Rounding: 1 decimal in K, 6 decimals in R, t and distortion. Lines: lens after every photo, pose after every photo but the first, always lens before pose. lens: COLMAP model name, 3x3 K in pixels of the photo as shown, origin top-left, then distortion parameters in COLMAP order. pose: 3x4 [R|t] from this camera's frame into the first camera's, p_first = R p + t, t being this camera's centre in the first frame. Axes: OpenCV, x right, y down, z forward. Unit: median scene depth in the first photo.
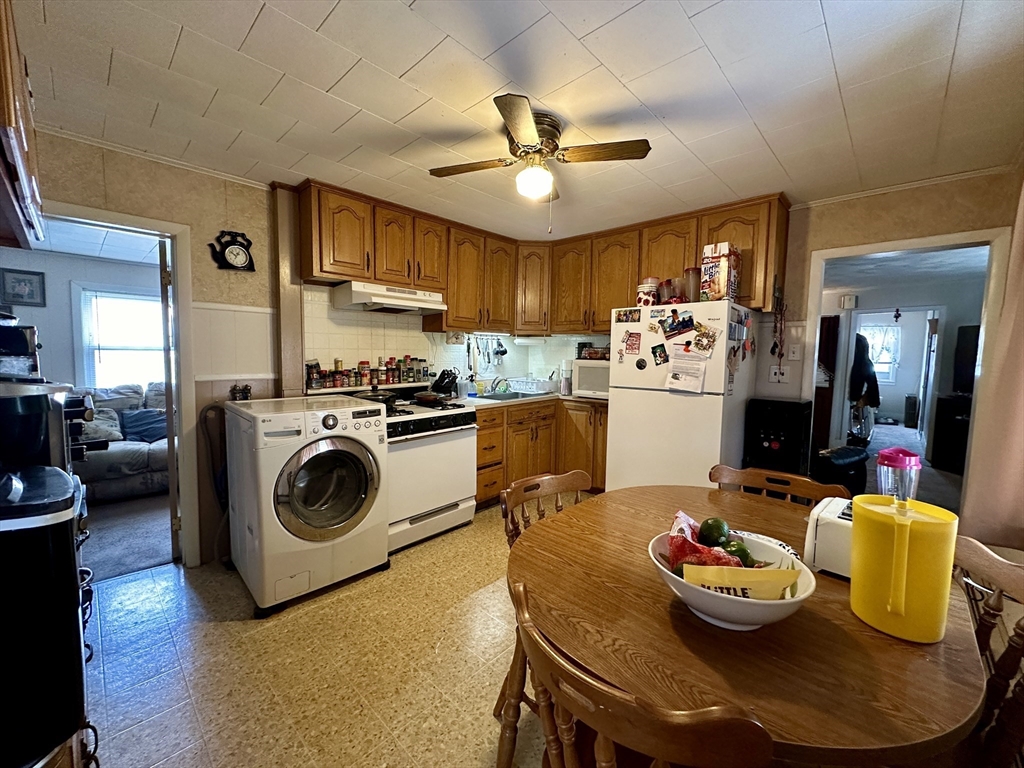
lens RADIAL K [[413.3, 0, 513.6], [0, 413.3, 382.5], [0, 0, 1]] dist [-0.002747, 0.000061]
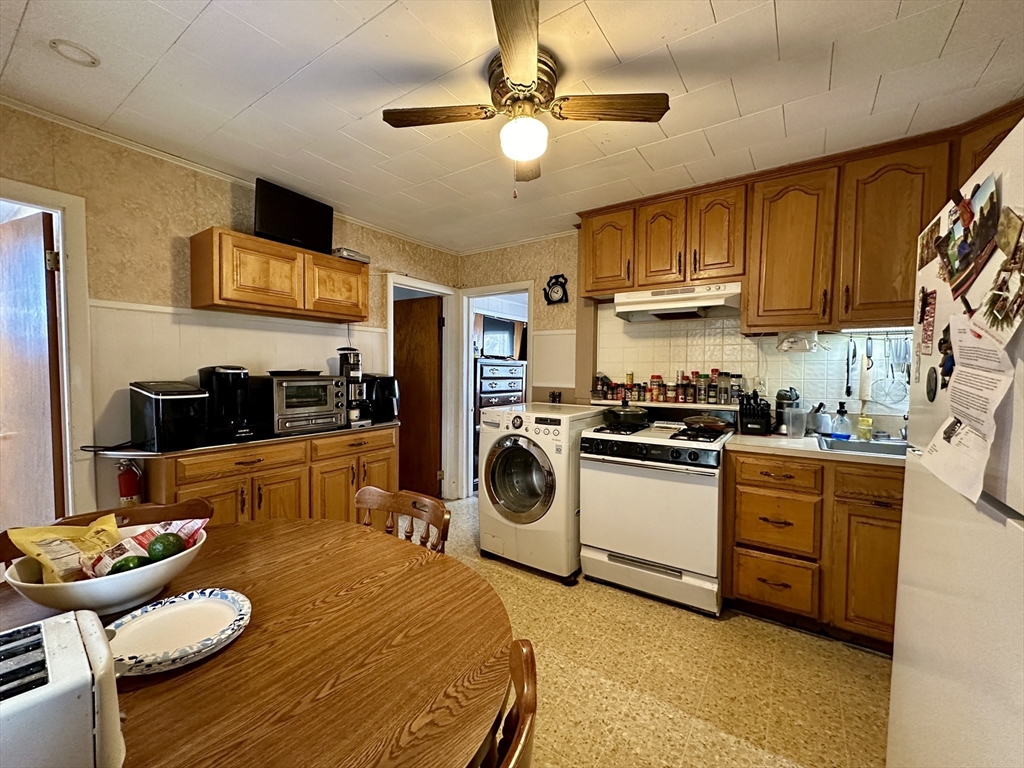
lens RADIAL K [[413.3, 0, 518.8], [0, 413.3, 386.8], [0, 0, 1]] dist [-0.002747, 0.000061]
pose [[0.151351, 0.037844, -0.987755, 0.595718], [-0.078300, 0.996586, 0.026185, -0.031173], [0.985374, 0.073378, 0.153797, 0.665990]]
